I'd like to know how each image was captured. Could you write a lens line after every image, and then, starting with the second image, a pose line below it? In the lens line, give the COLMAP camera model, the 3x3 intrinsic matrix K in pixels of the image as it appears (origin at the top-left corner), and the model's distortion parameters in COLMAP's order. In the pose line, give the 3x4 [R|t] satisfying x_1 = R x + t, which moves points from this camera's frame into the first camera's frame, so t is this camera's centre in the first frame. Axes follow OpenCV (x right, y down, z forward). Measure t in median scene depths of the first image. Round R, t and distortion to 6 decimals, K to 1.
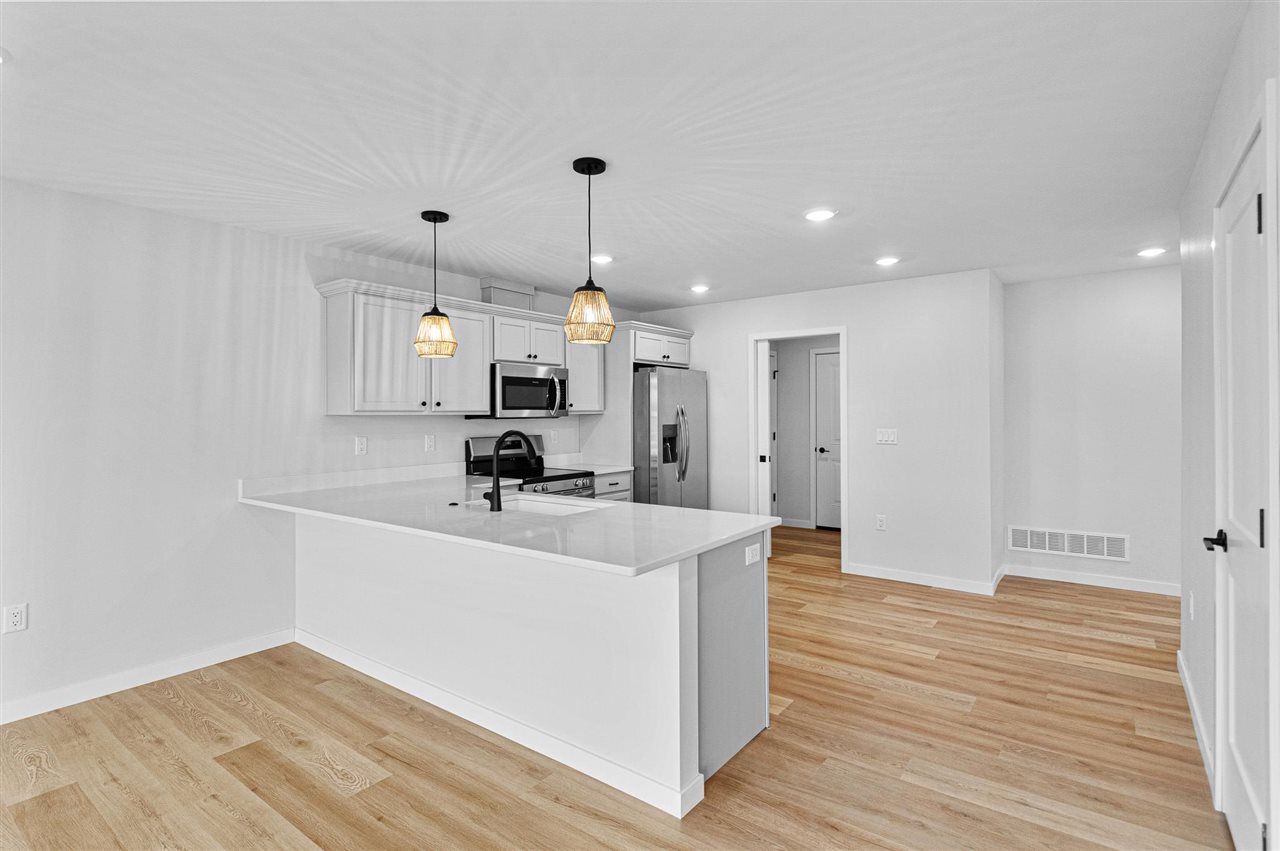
lens RADIAL K [[616.4, 0, 646.5], [0, 616.4, 422.9], [0, 0, 1]] dist [0.000092, -0.000952]
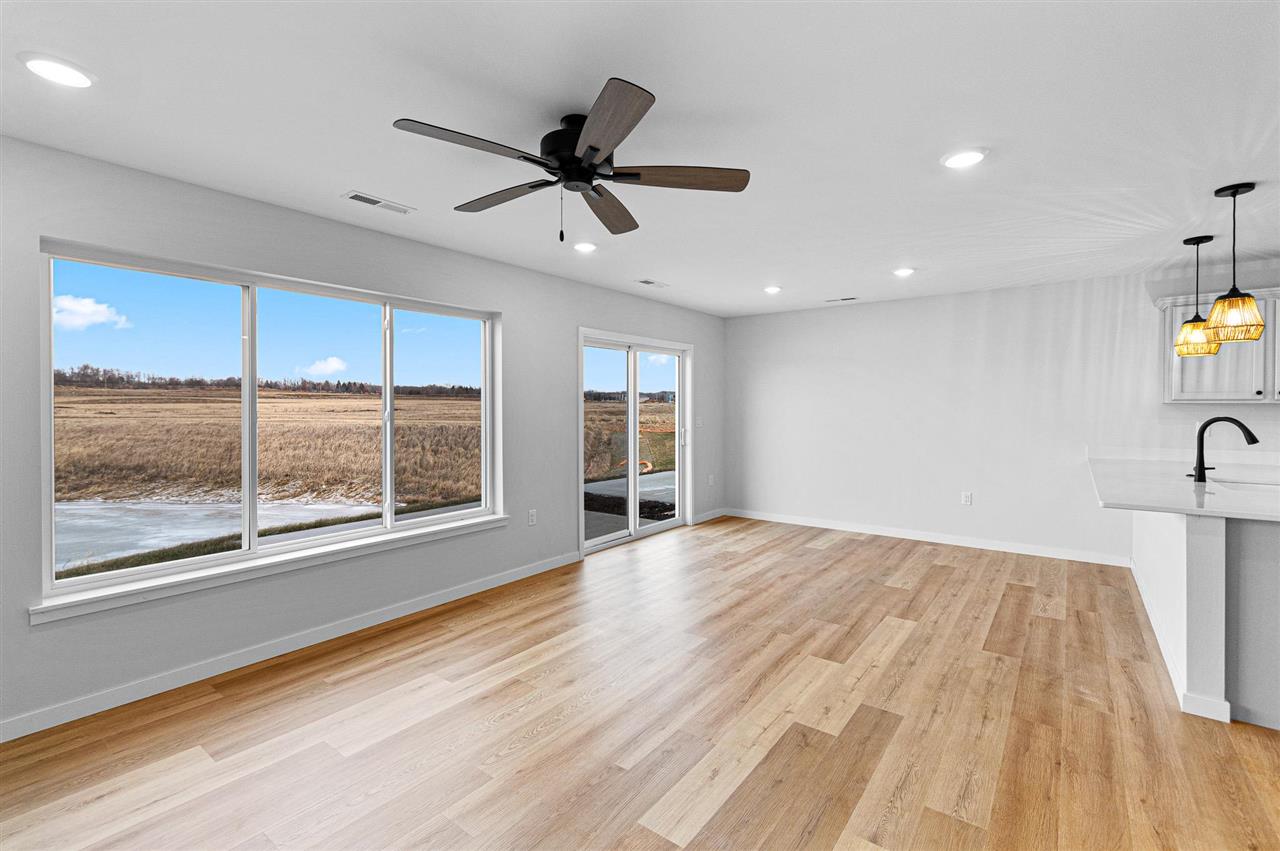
lens RADIAL K [[569.4, 0, 639.6], [0, 569.4, 406.2], [0, 0, 1]] dist [-0.000287, -0.000076]
pose [[-0.015204, 0.006113, -0.999866, 0.706514], [-0.013652, 0.999887, 0.006321, 0.001801], [0.999791, 0.013746, -0.015118, -0.078141]]
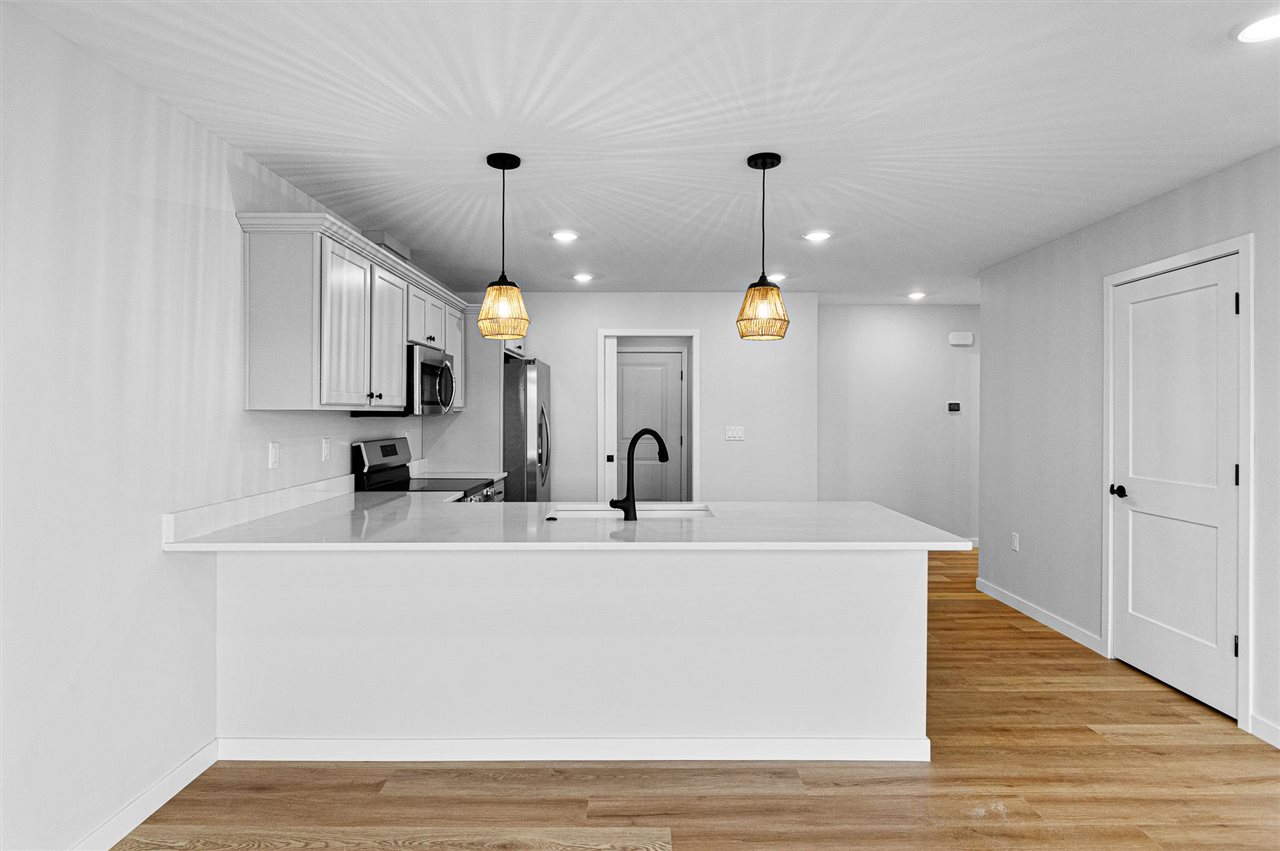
lens RADIAL K [[682.5, 0, 640.0], [0, 682.5, 425.5], [0, 0, 1]] dist [-0.002512, -0.001707]
pose [[0.805177, -0.005548, 0.593009, -0.632658], [0.003283, 0.999983, 0.004898, 0.001705], [-0.593026, -0.001997, 0.805181, 0.161964]]
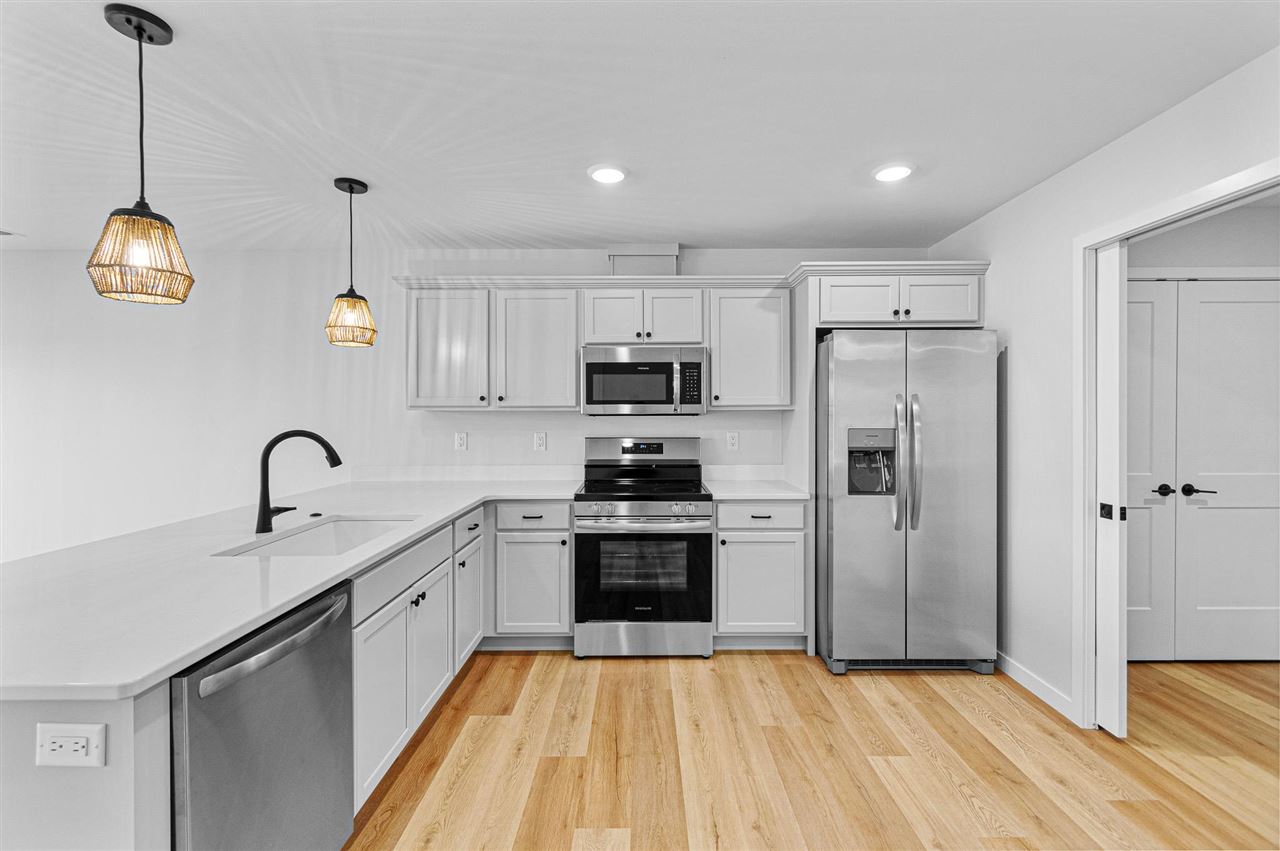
lens RADIAL K [[567.8, 0, 643.6], [0, 567.8, 415.5], [0, 0, 1]] dist [0.020192, 0.000129]
pose [[0.594811, 0.008538, -0.803820, 0.496505], [-0.013018, 0.999915, 0.000988, -0.010407], [0.803760, 0.009876, 0.594872, 0.744198]]
